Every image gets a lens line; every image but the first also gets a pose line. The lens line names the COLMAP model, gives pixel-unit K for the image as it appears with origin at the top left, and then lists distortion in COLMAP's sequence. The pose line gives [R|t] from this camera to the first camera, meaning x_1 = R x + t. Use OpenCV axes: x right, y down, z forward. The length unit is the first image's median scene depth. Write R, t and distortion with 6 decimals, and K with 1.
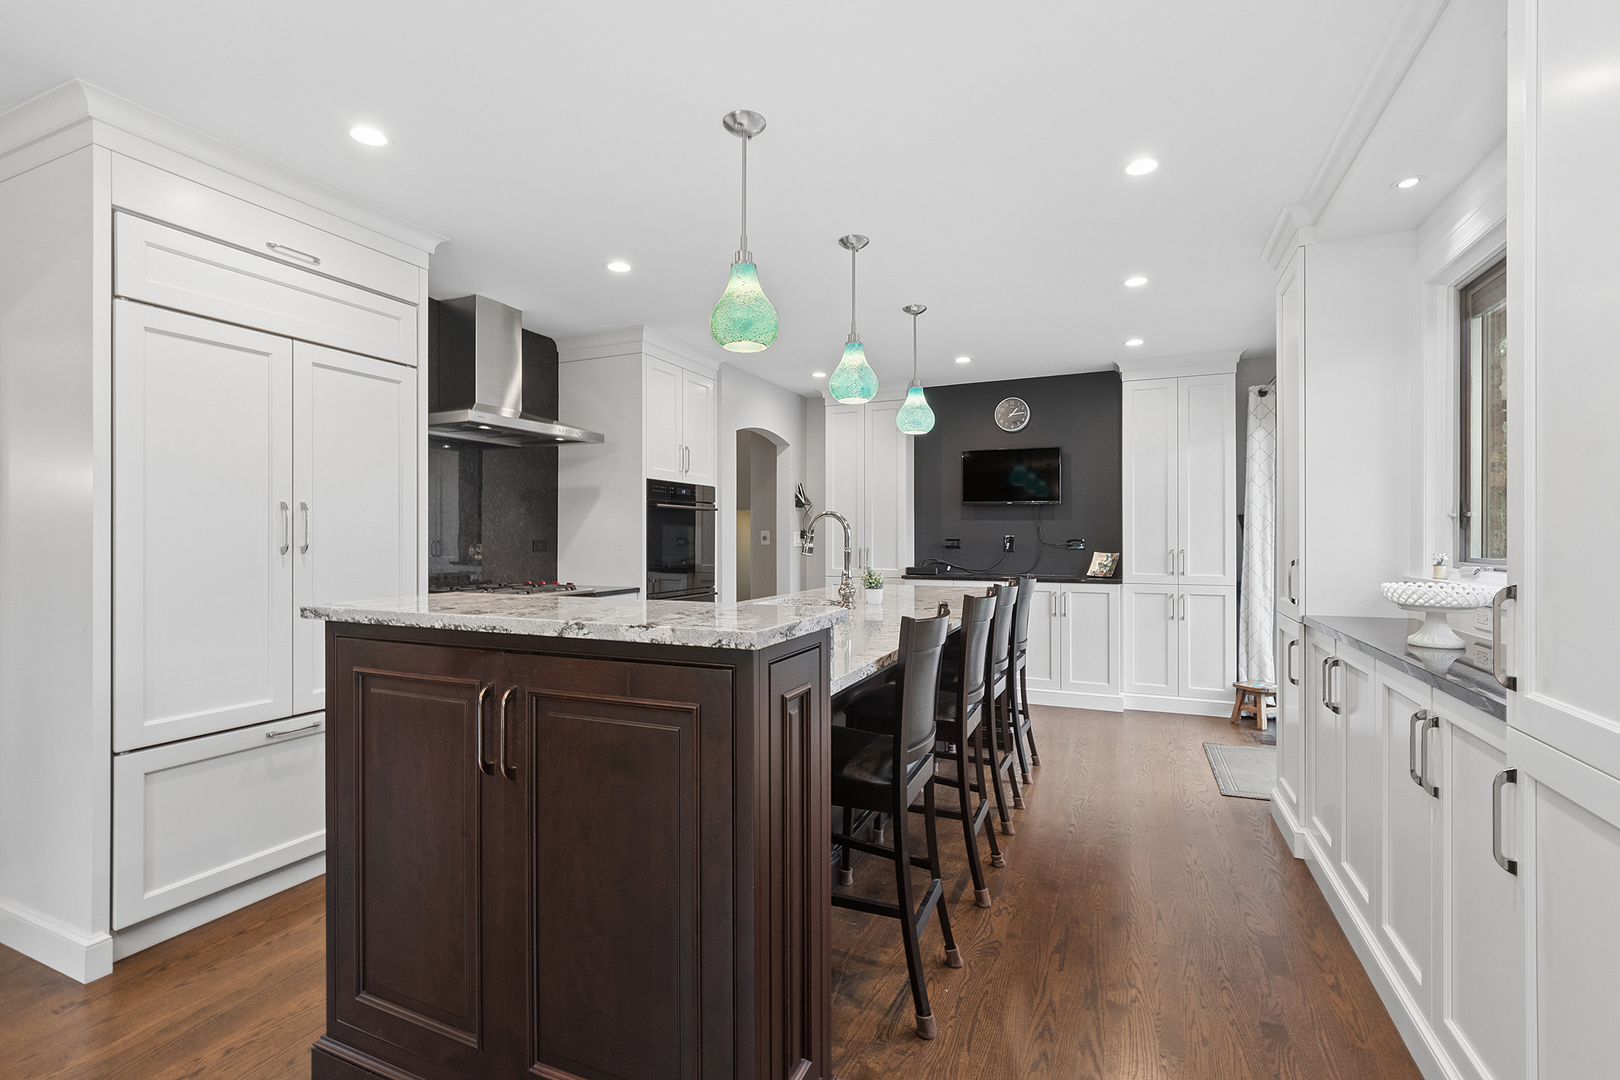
lens RADIAL K [[718.7, 0, 813.3], [0, 718.7, 537.7], [0, 0, 1]] dist [-0.008678, 0.000838]
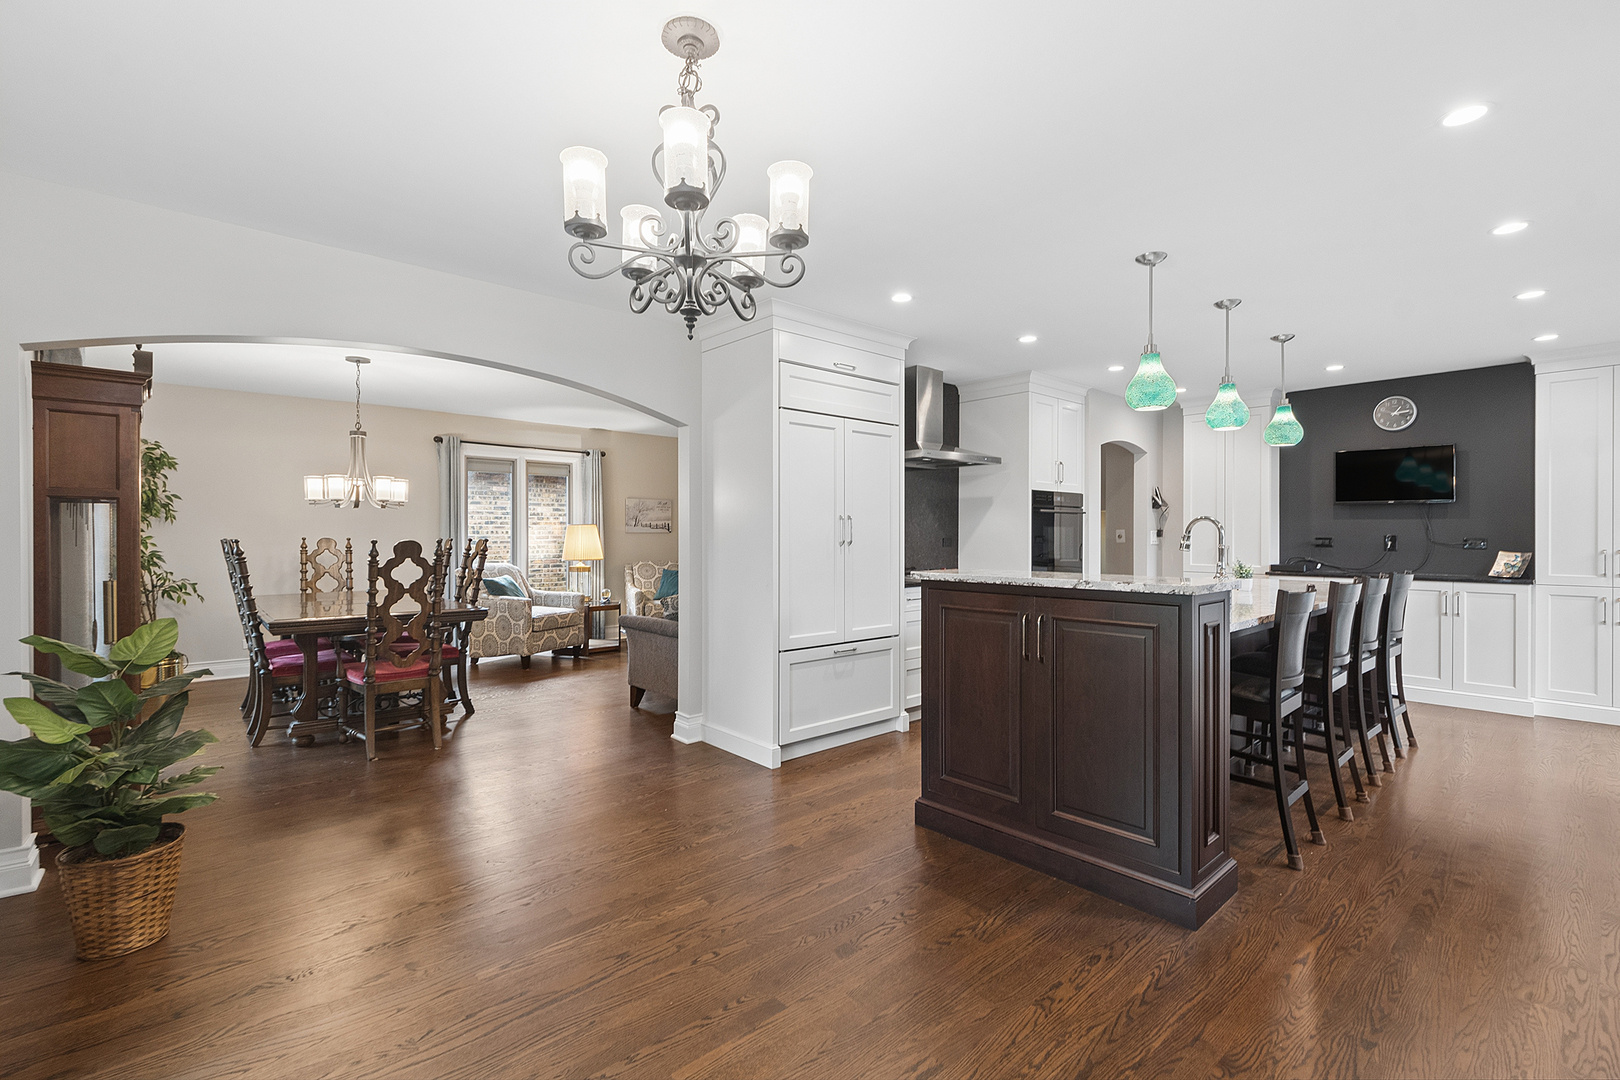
lens RADIAL K [[718.7, 0, 802.3], [0, 718.7, 537.3], [0, 0, 1]] dist [-0.008678, 0.000838]
pose [[0.904479, 0.002802, -0.426510, -0.071686], [-0.001386, 0.999992, 0.003631, -0.002402], [0.426517, -0.002693, 0.904476, -0.405623]]
